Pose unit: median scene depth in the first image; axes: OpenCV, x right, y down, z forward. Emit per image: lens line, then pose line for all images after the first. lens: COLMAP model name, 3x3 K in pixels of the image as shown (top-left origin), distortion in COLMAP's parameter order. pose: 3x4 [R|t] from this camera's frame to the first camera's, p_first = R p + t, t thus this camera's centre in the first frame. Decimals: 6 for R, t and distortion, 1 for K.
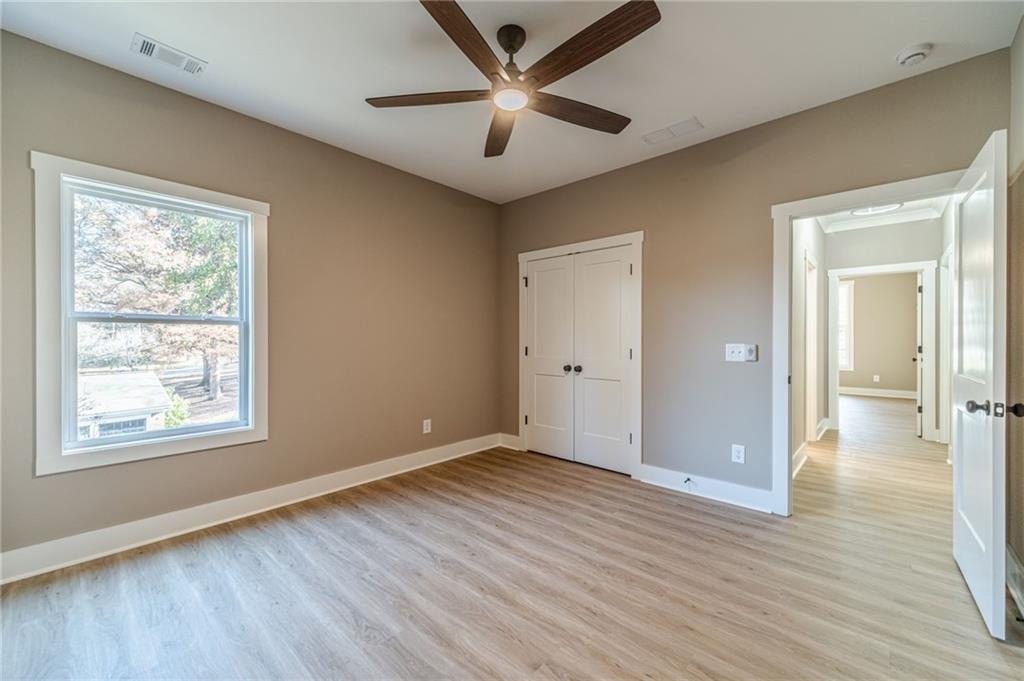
lens RADIAL K [[407.4, 0, 518.5], [0, 407.4, 338.5], [0, 0, 1]] dist [0.008219, -0.000681]
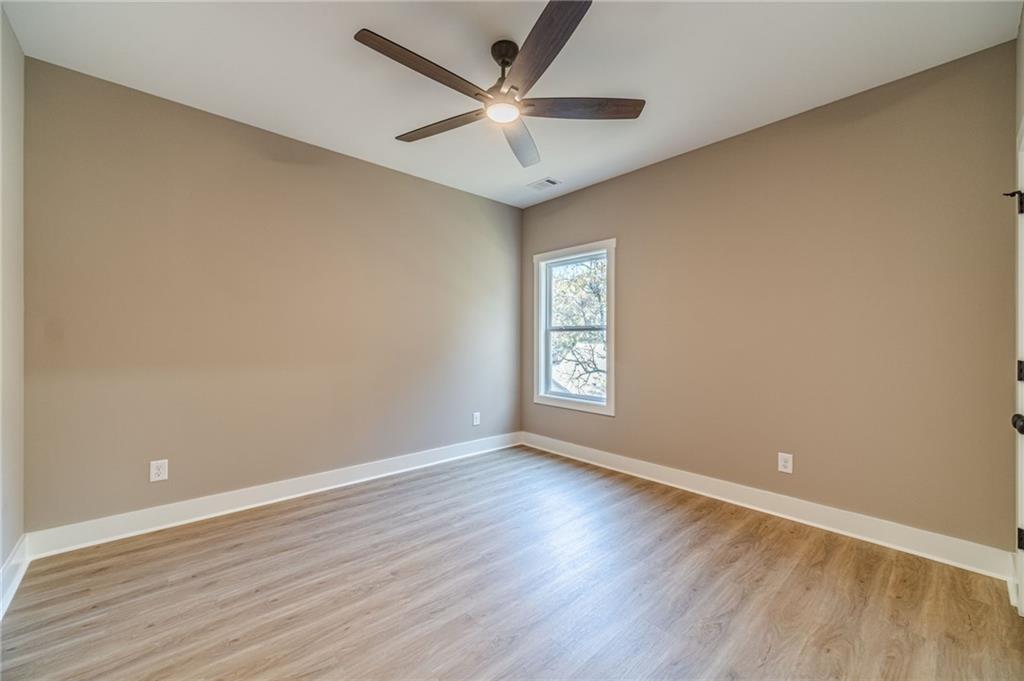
lens RADIAL K [[407.4, 0, 518.0], [0, 407.4, 339.9], [0, 0, 1]] dist [0.008219, -0.000681]
pose [[-0.087260, 0.001696, -0.996184, 0.665482], [-0.006944, 0.999973, 0.002311, -0.000999], [0.996161, 0.007119, -0.087246, 0.734552]]
